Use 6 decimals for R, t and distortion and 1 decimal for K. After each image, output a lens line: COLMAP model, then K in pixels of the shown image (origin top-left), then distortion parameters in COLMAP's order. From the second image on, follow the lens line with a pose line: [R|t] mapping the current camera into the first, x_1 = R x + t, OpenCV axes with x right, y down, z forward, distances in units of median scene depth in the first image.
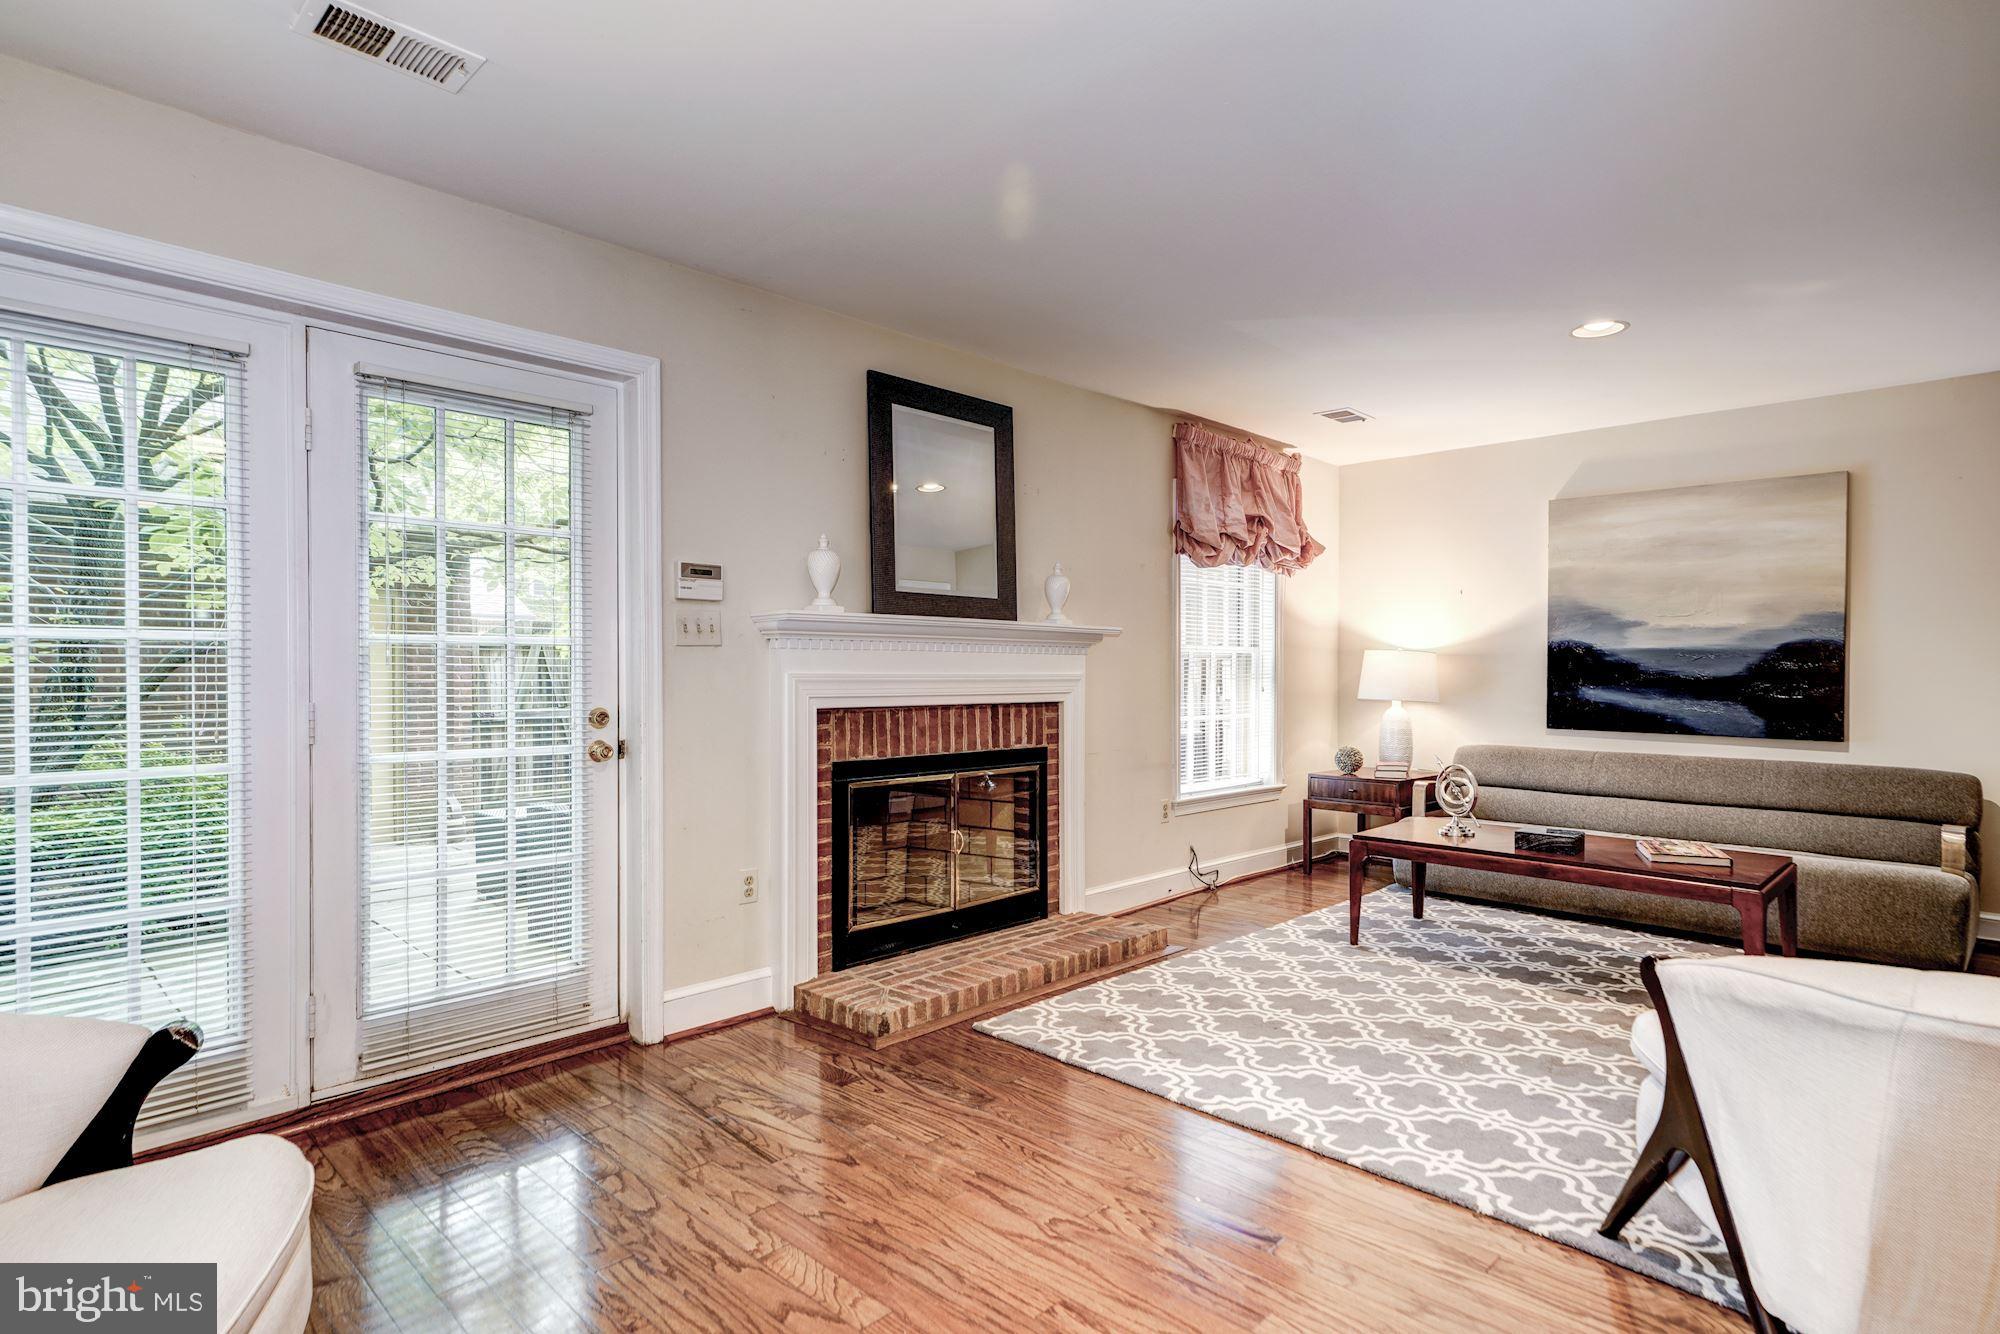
lens RADIAL K [[1023.7, 0, 998.0], [0, 1023.7, 671.7], [0, 0, 1]] dist [0.007007, 0.002142]
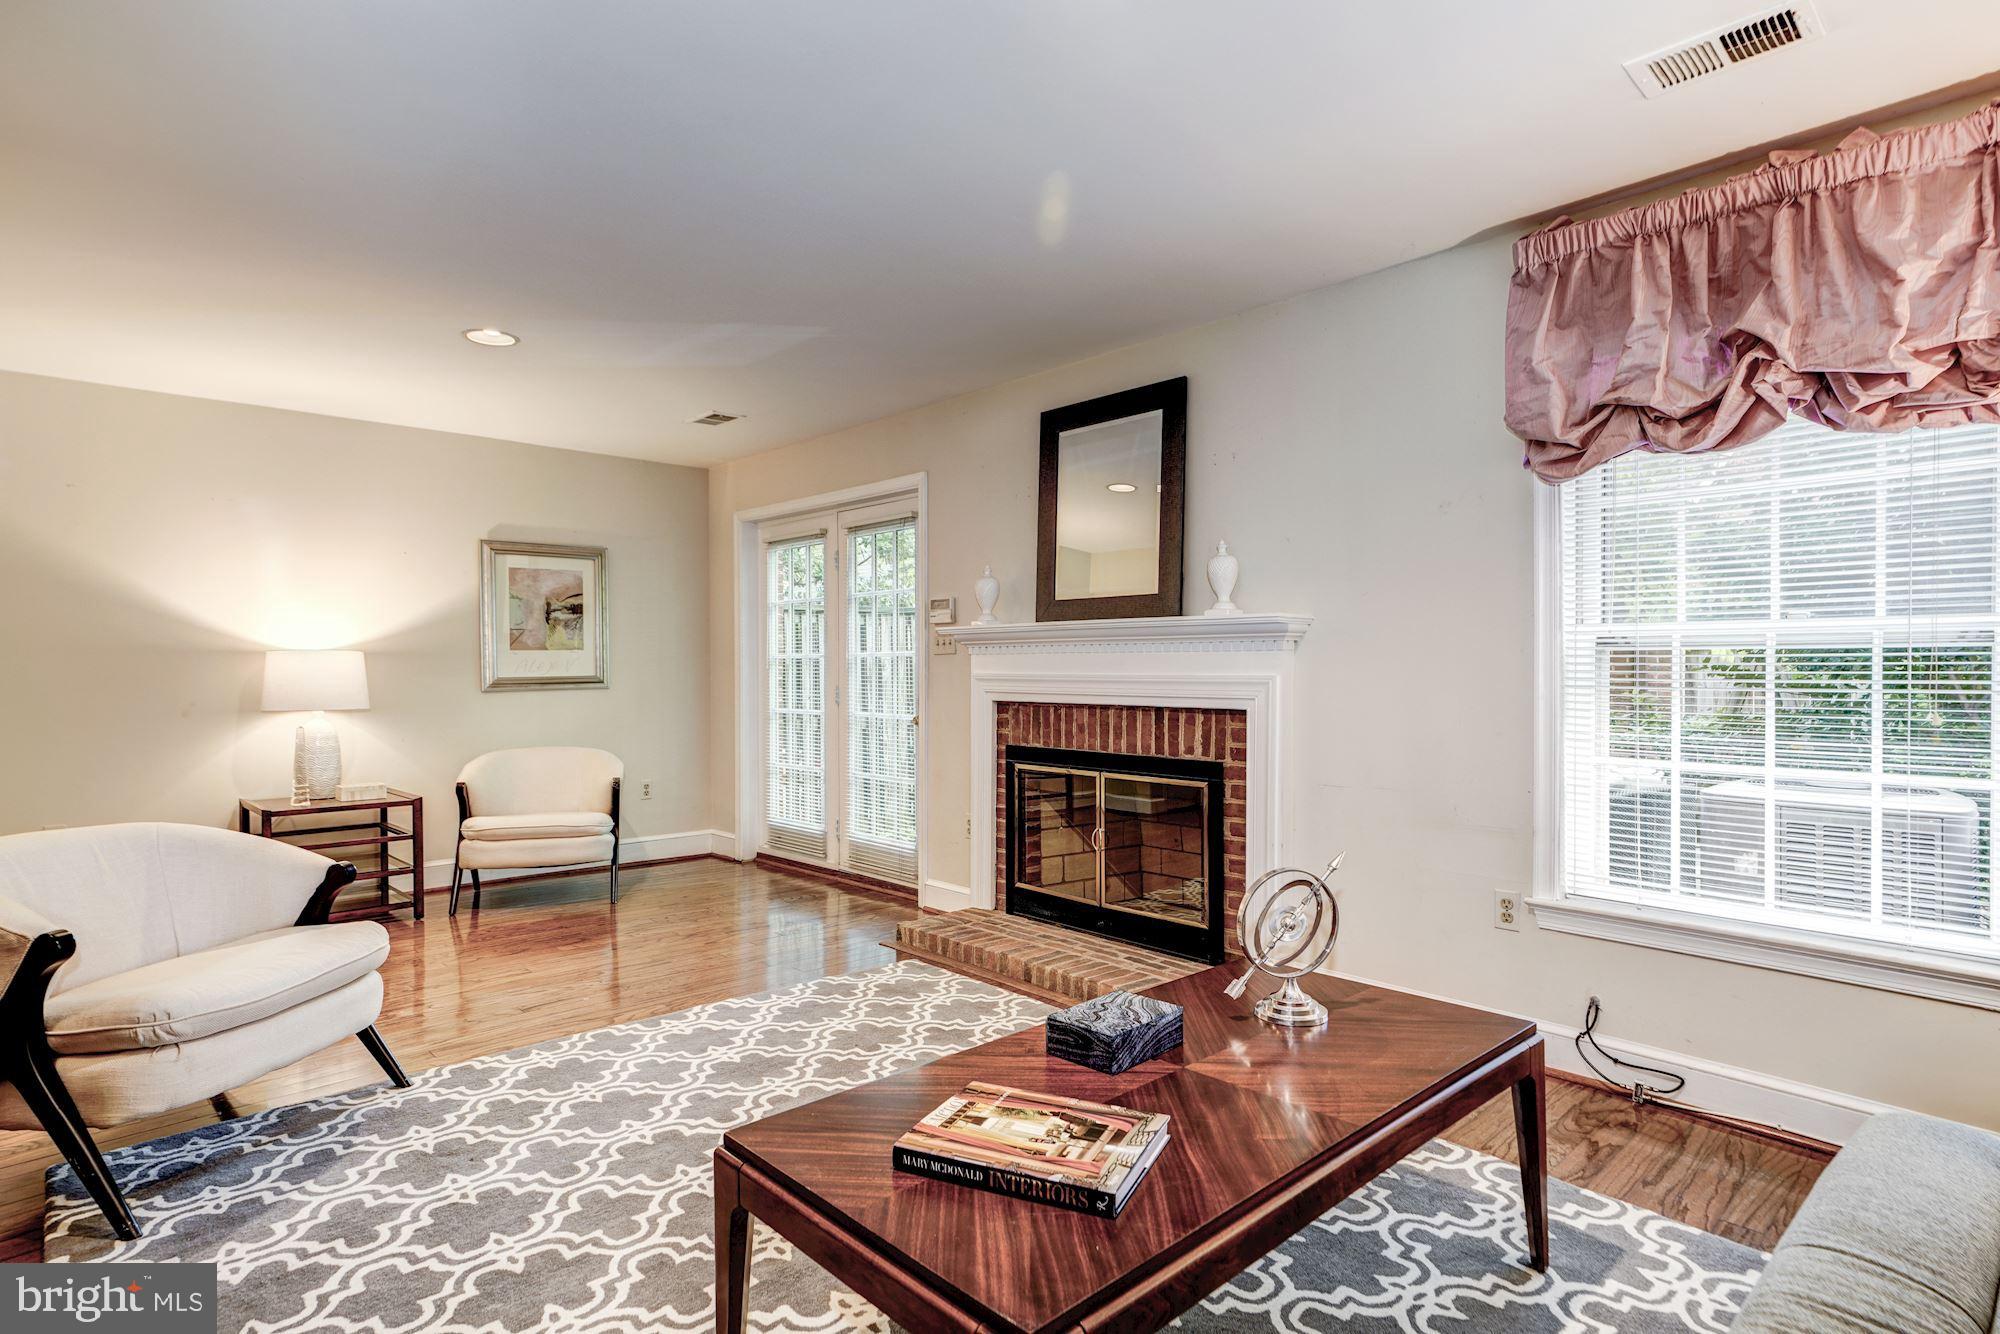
lens RADIAL K [[1023.7, 0, 997.9], [0, 1023.7, 670.5], [0, 0, 1]] dist [0.007007, 0.002142]
pose [[-0.031717, -0.000020, -0.999497, 0.973703], [-0.002106, 0.999998, 0.000047, -0.001555], [0.999495, 0.002107, -0.031717, 0.925473]]
